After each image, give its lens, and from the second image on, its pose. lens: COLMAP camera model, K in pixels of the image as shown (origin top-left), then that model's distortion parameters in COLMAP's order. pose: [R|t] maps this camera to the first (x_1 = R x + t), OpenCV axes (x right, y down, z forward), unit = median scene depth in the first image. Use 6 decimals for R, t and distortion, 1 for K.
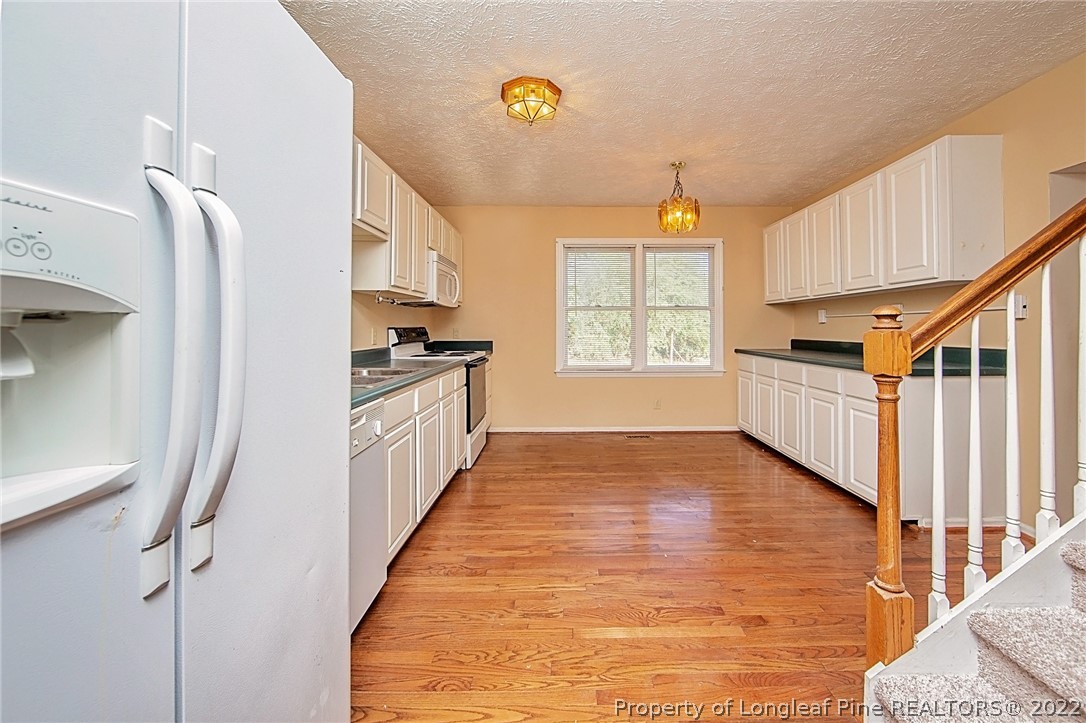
lens RADIAL K [[430.5, 0, 555.7], [0, 430.5, 326.9], [0, 0, 1]] dist [-0.009421, 0.001042]
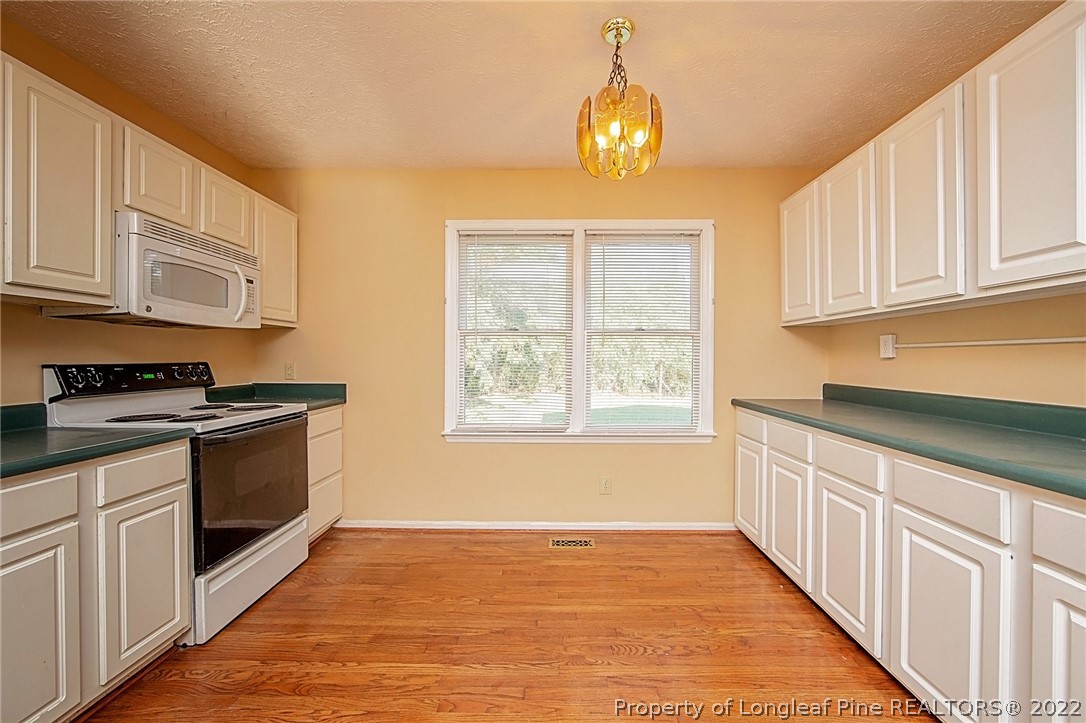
lens RADIAL K [[430.5, 0, 544.6], [0, 430.5, 362.5], [0, 0, 1]] dist [-0.009421, 0.001042]
pose [[0.999926, 0.004970, -0.011123, 0.170881], [-0.004838, 0.999918, 0.011871, -0.008119], [0.011181, -0.011816, 0.999868, 0.419445]]
